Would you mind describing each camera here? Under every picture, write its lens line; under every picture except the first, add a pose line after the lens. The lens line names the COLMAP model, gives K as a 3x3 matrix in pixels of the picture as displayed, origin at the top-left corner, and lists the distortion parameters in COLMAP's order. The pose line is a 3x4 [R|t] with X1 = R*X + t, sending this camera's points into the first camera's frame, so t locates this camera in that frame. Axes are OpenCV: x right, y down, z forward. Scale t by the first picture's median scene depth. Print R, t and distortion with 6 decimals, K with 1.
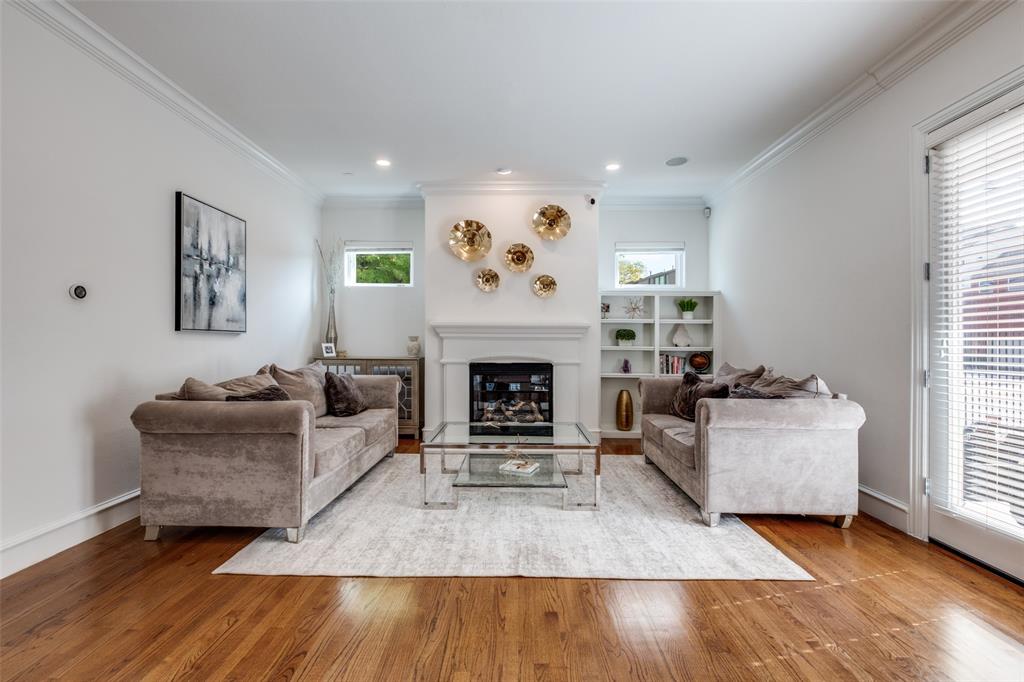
lens RADIAL K [[445.8, 0, 510.4], [0, 445.8, 343.1], [0, 0, 1]] dist [-0.002855, -0.001212]
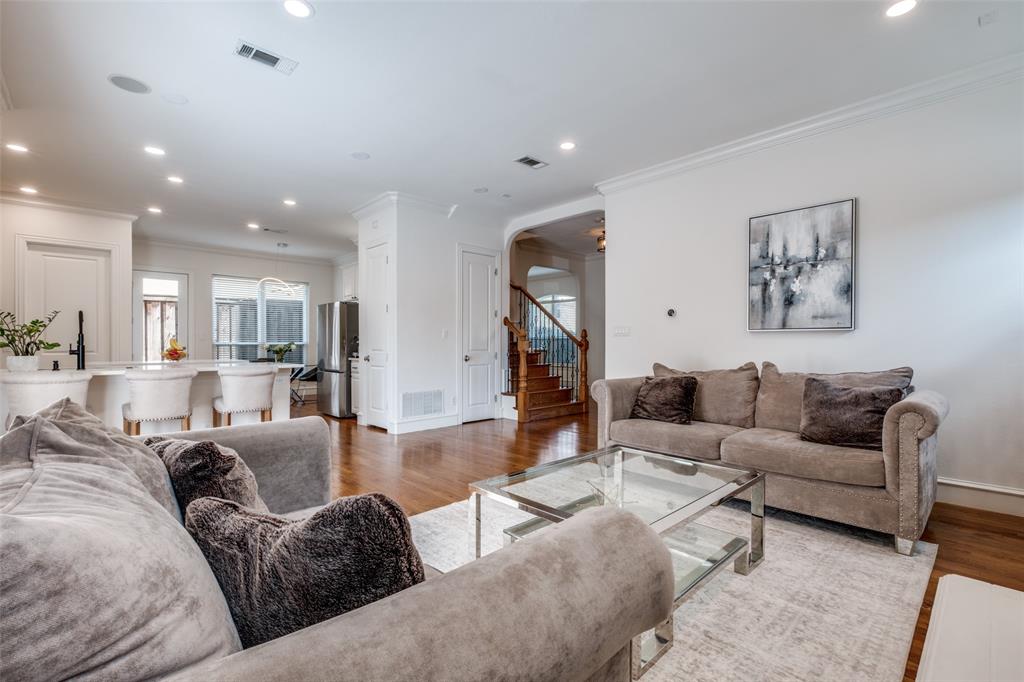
lens RADIAL K [[456.3, 0, 517.5], [0, 456.3, 350.8], [0, 0, 1]] dist [0.003128, -0.002947]
pose [[-0.705611, 0.003915, -0.708588, 0.431299], [-0.007683, 0.999884, 0.013175, 0.010858], [0.708558, 0.014740, -0.705499, 1.038530]]
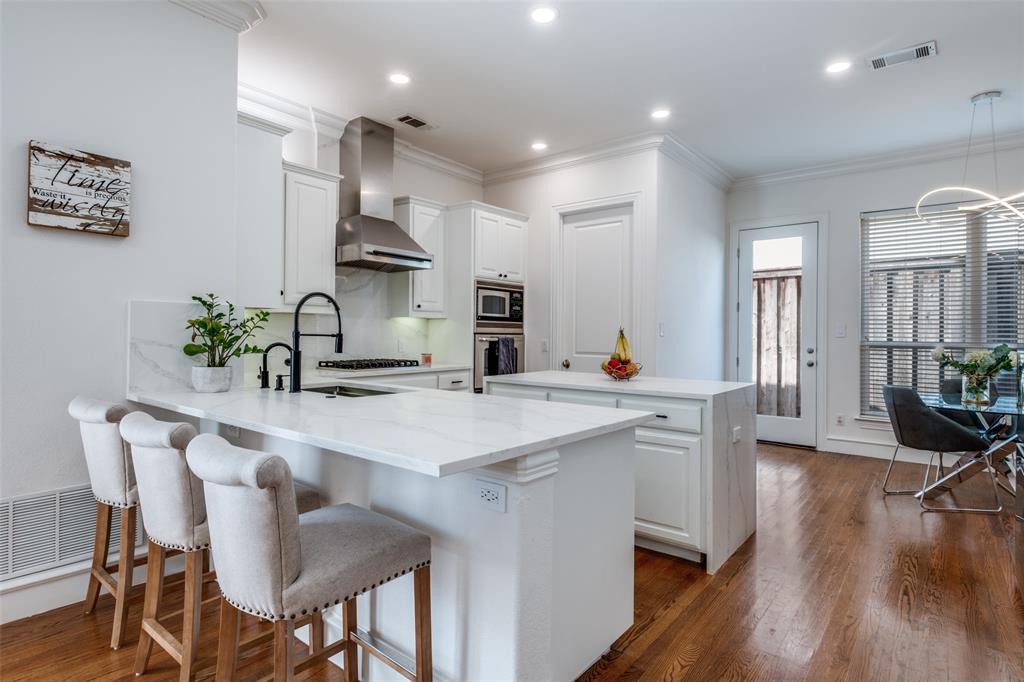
lens RADIAL K [[529.3, 0, 517.4], [0, 529.3, 338.0], [0, 0, 1]] dist [-0.003036, 0.000970]
pose [[-0.797020, -0.021258, 0.603578, -0.121697], [-0.012213, 0.999743, 0.019085, -0.010194], [-0.603829, 0.007839, -0.797075, 0.196470]]
